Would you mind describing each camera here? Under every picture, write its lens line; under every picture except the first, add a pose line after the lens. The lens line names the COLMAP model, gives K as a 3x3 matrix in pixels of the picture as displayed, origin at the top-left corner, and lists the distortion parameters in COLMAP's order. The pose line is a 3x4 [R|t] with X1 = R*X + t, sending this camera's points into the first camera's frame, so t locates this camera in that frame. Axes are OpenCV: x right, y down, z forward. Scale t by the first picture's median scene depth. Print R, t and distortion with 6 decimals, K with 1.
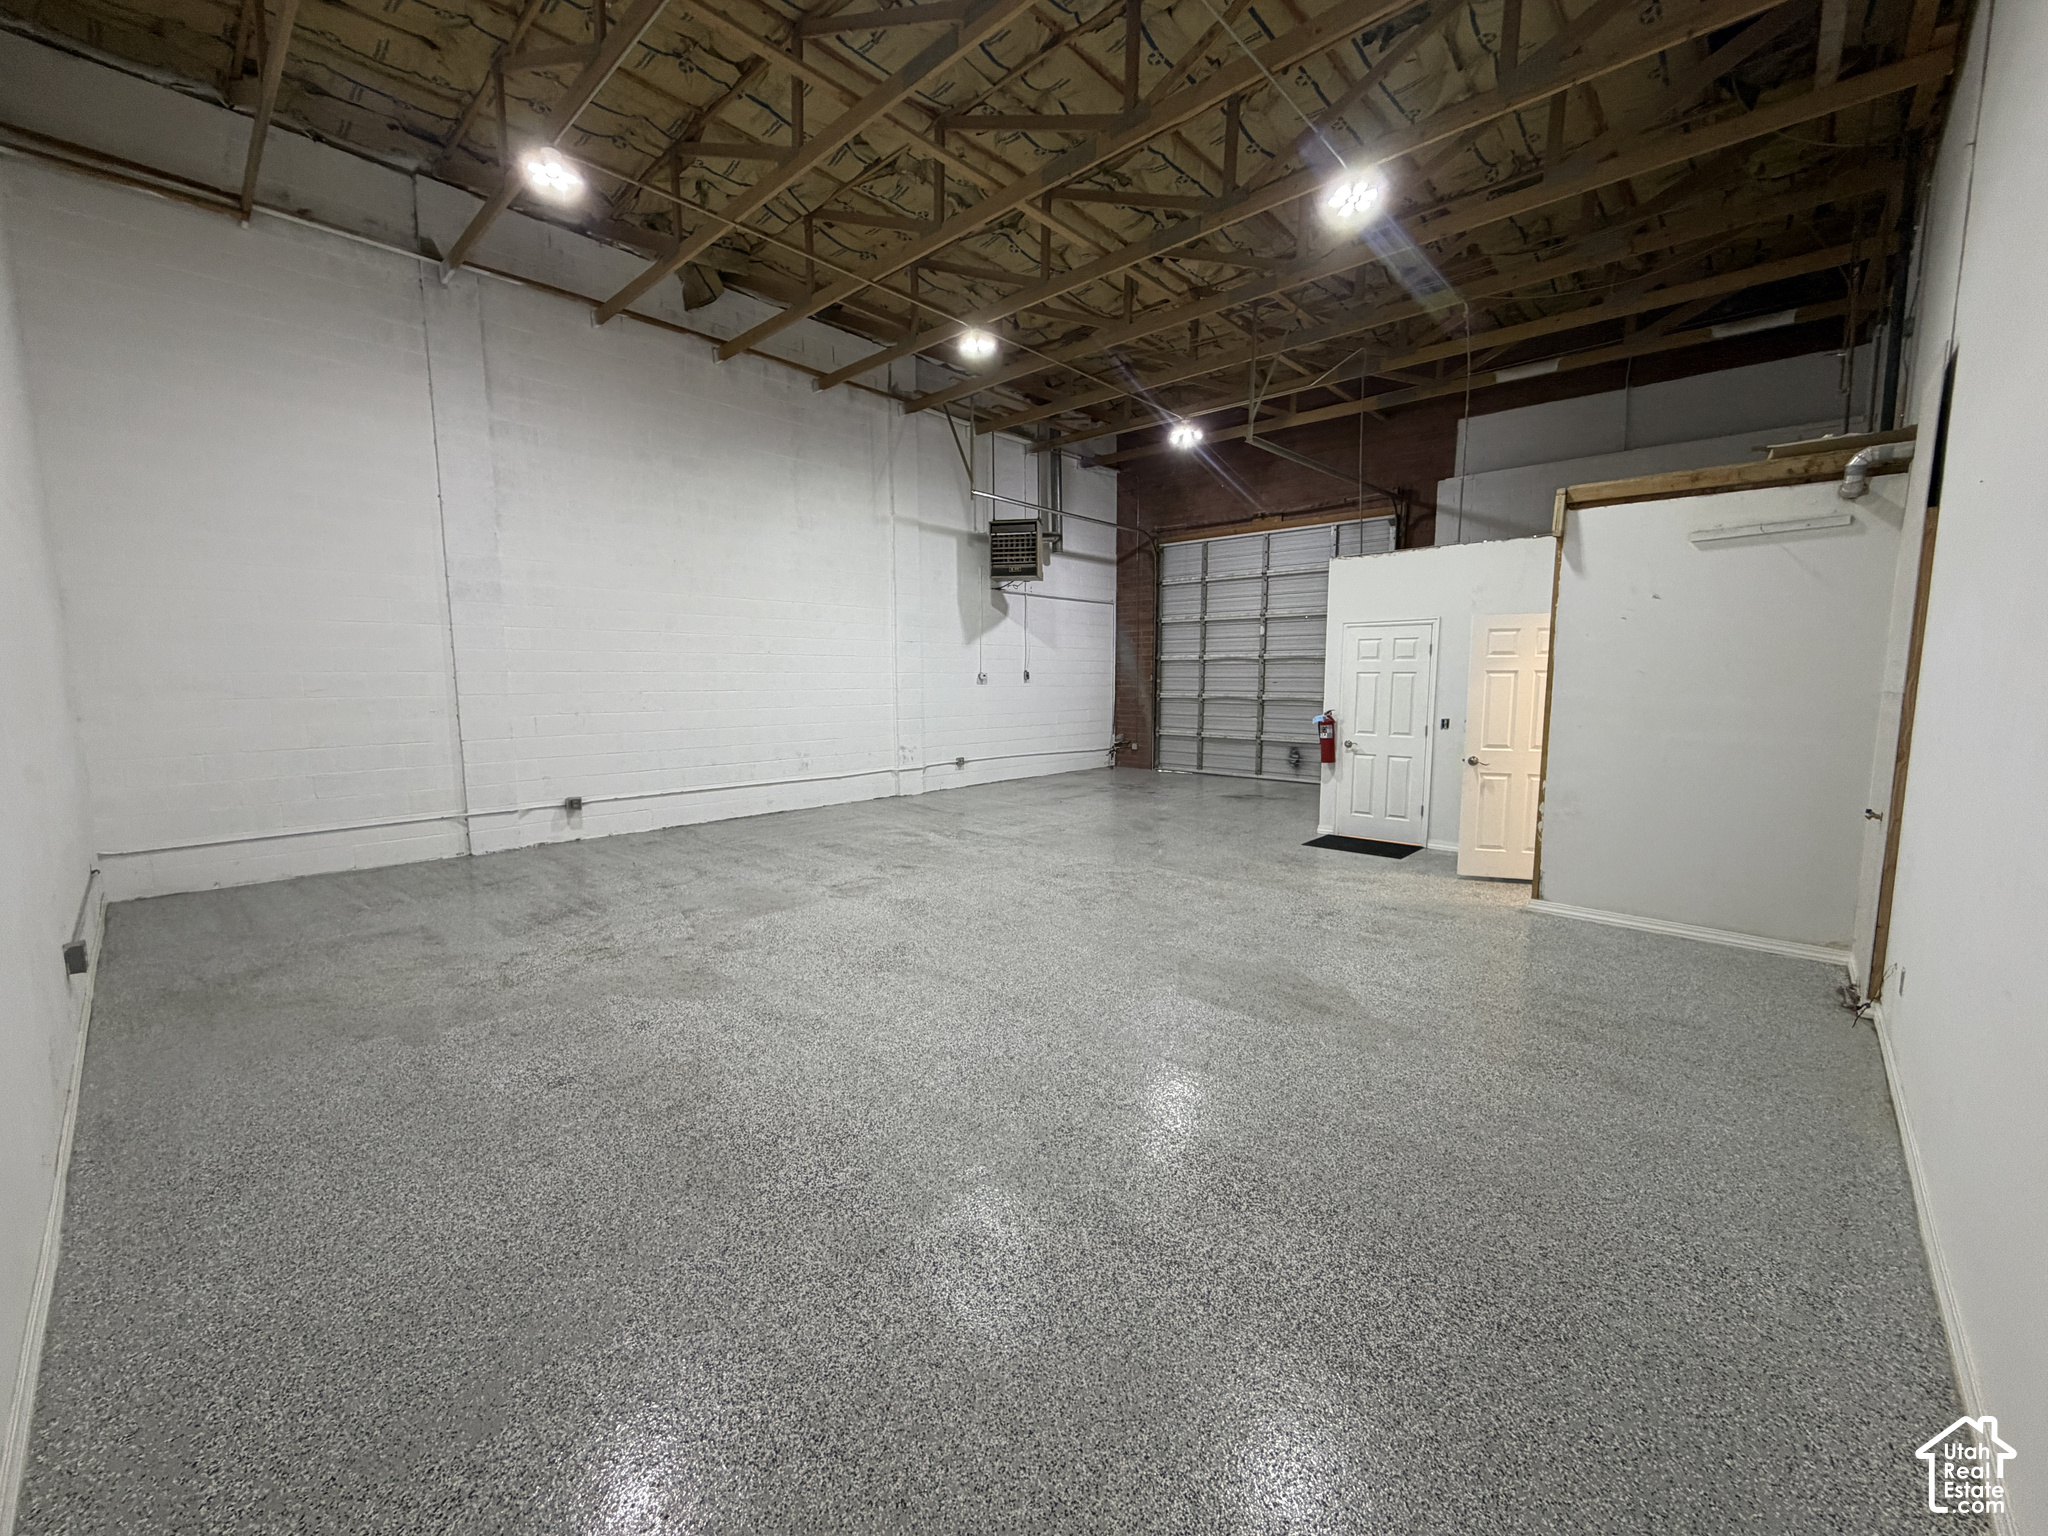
lens RADIAL K [[812.9, 0, 1024.6], [0, 812.9, 774.2], [0, 0, 1]] dist [-0.002012, 0.000171]
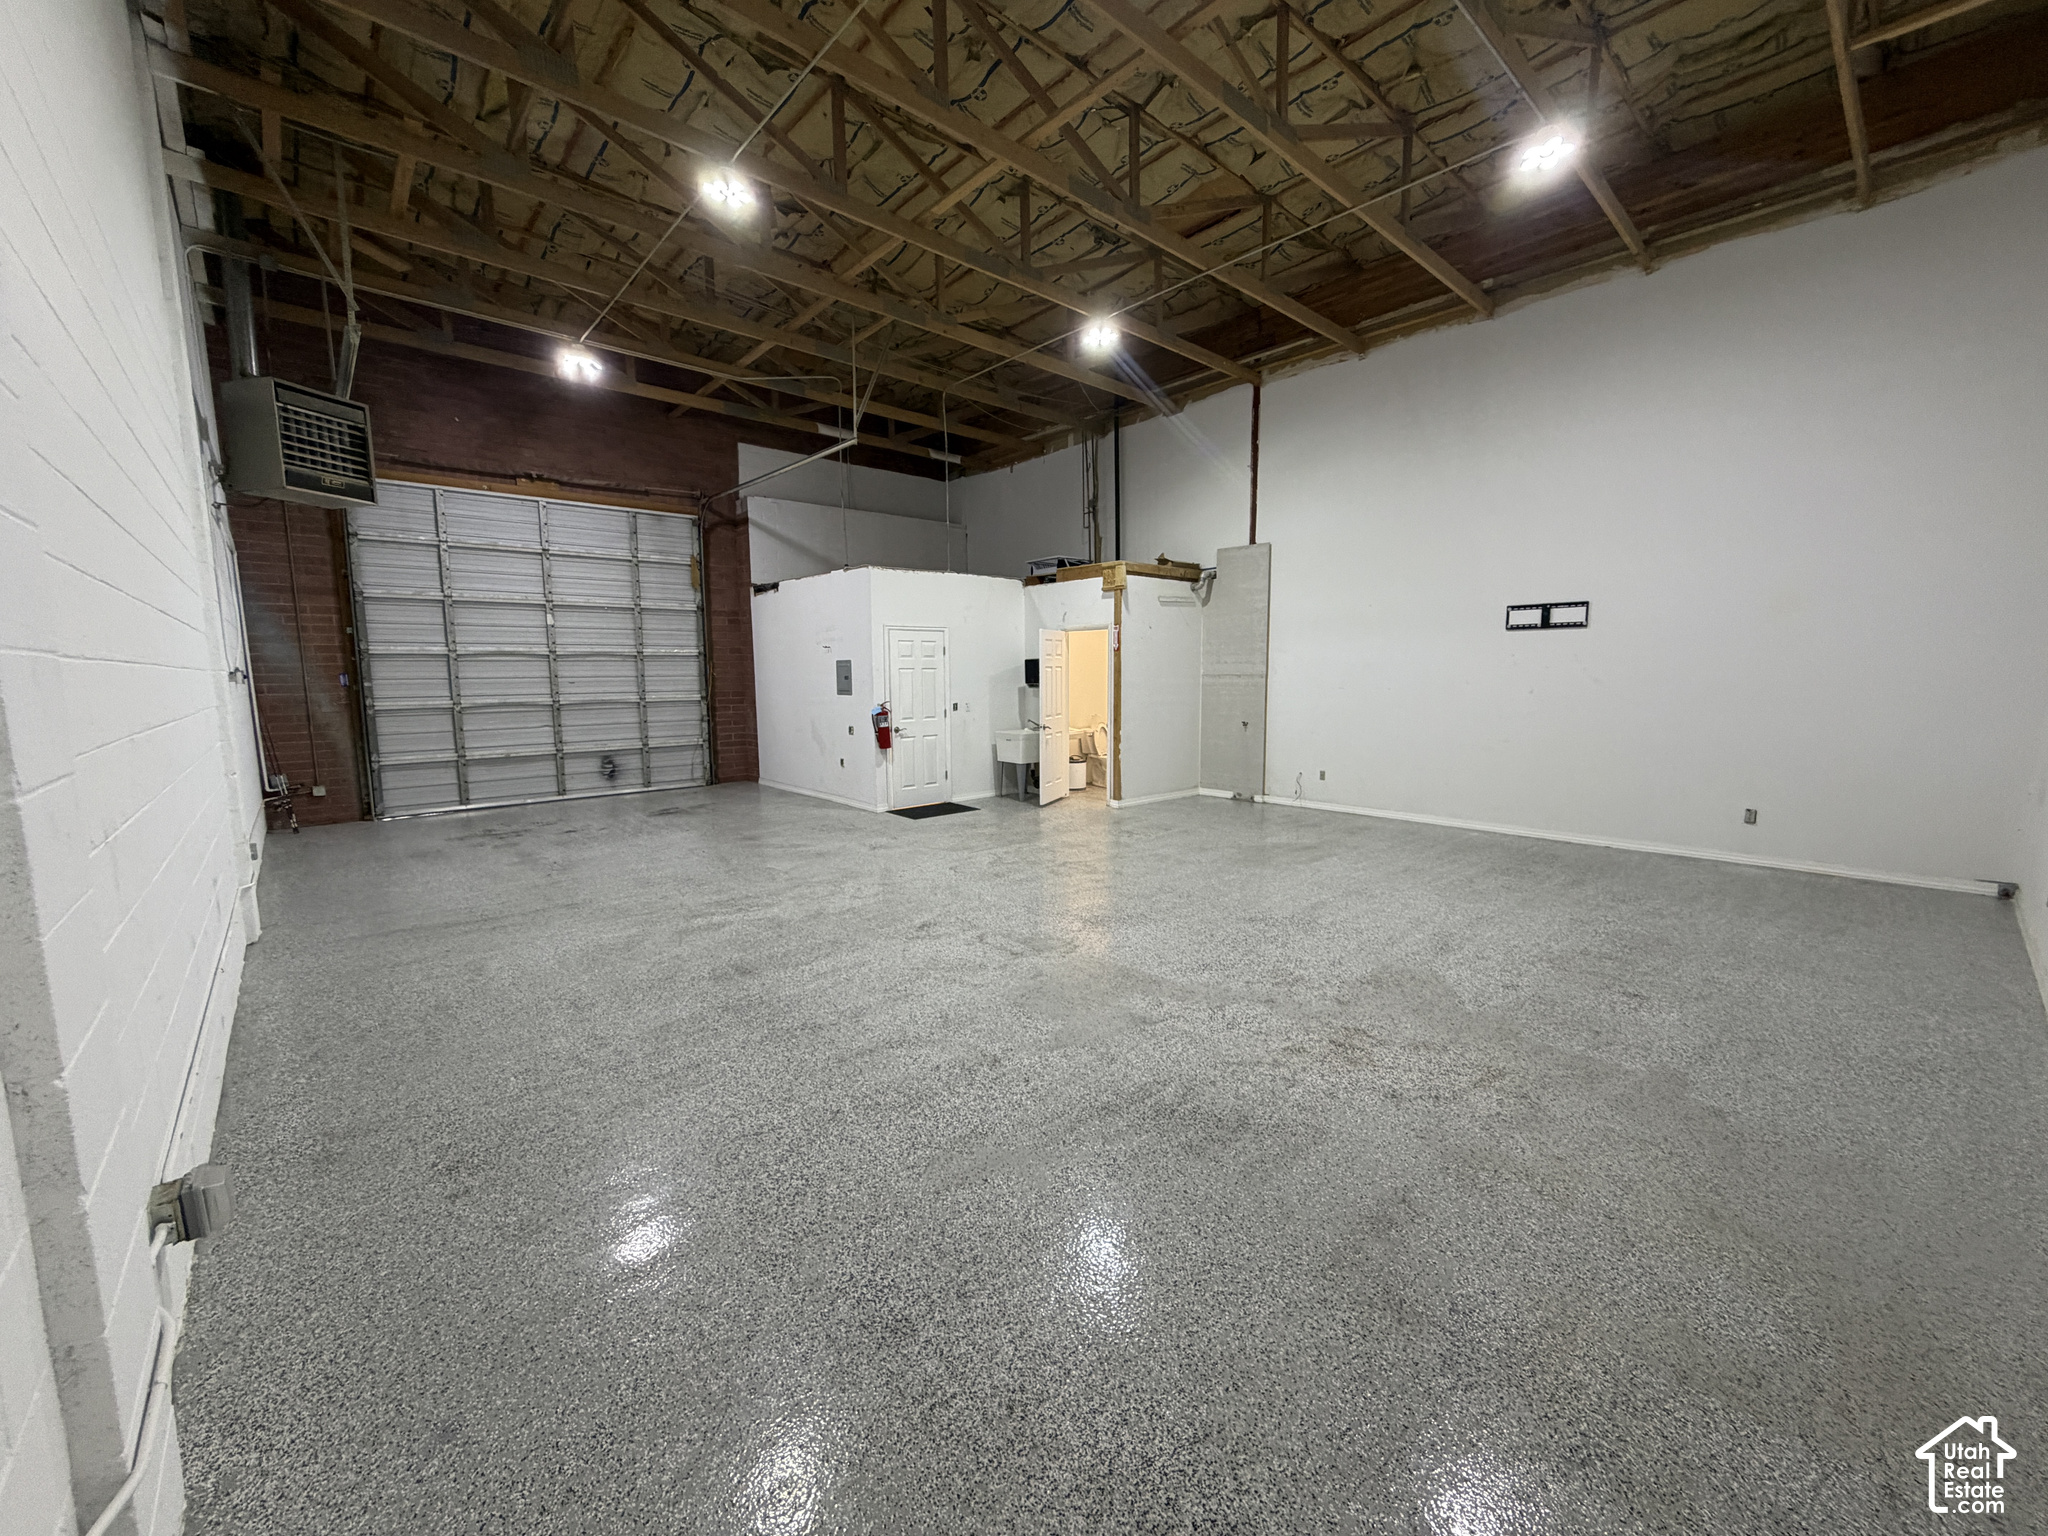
lens RADIAL K [[812.9, 0, 1018.1], [0, 812.9, 767.5], [0, 0, 1]] dist [-0.002012, 0.000171]
pose [[0.100003, -0.118480, 0.987908, -0.956758], [0.130042, 0.985925, 0.105079, -0.108252], [-0.986452, 0.117962, 0.114003, 0.907843]]
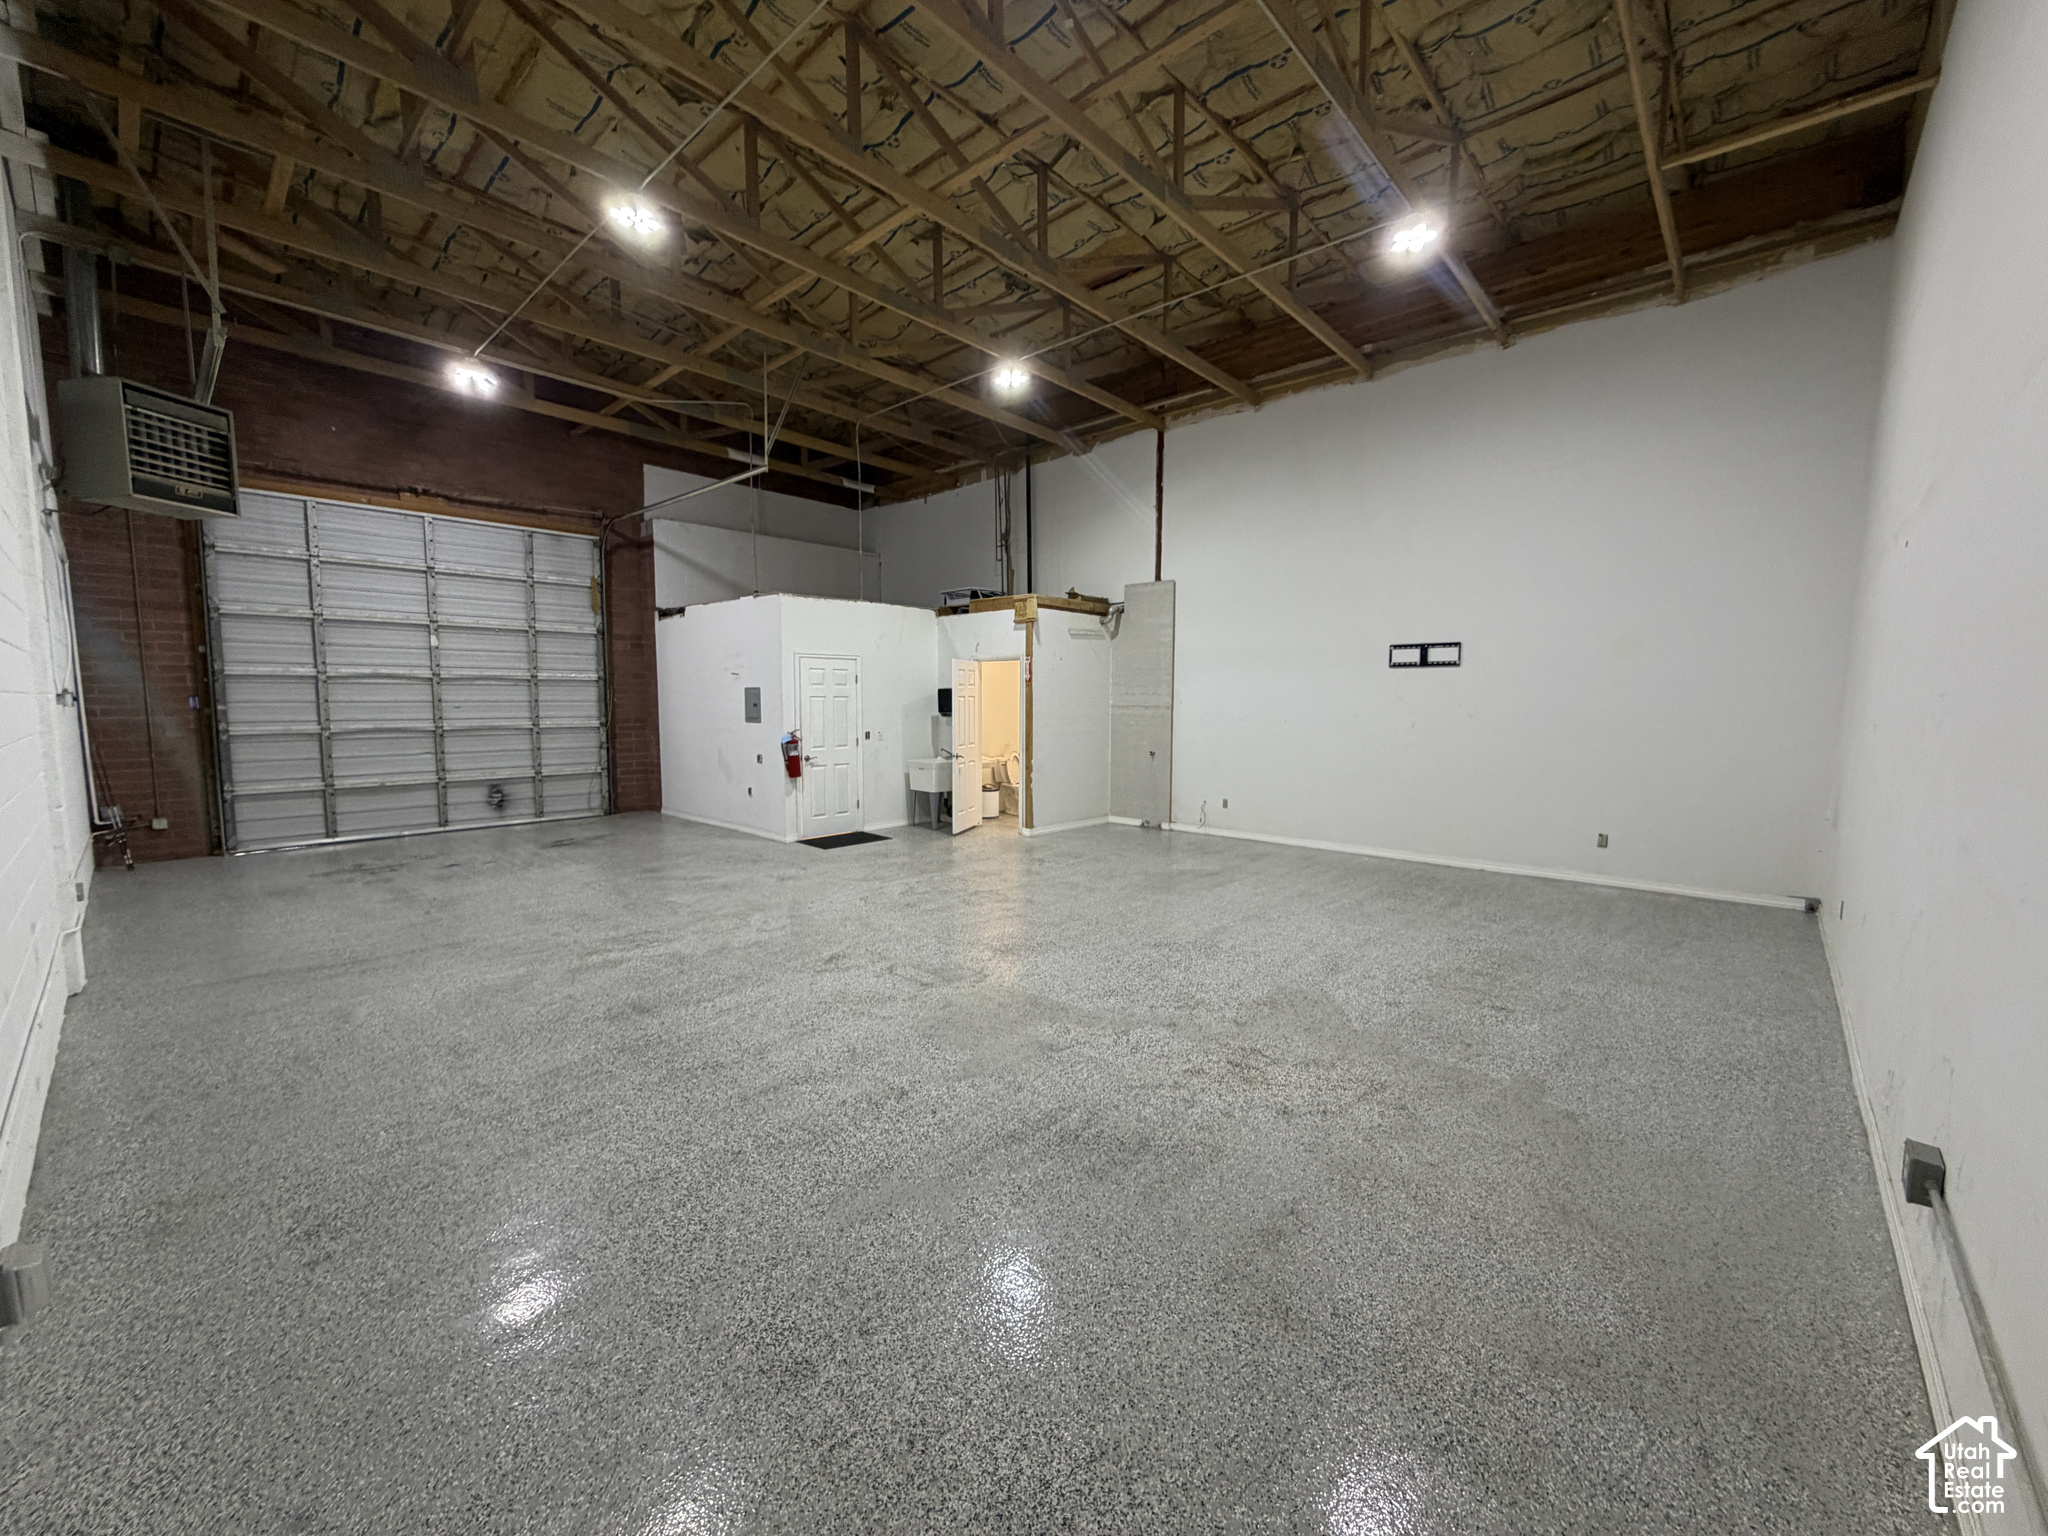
lens RADIAL K [[812.9, 0, 1017.6], [0, 812.9, 768.2], [0, 0, 1]] dist [-0.002012, 0.000171]
pose [[-0.002780, -0.086248, 0.996270, -0.966515], [0.119980, 0.989048, 0.085958, -0.111933], [-0.992772, 0.119771, 0.007598, 0.901669]]
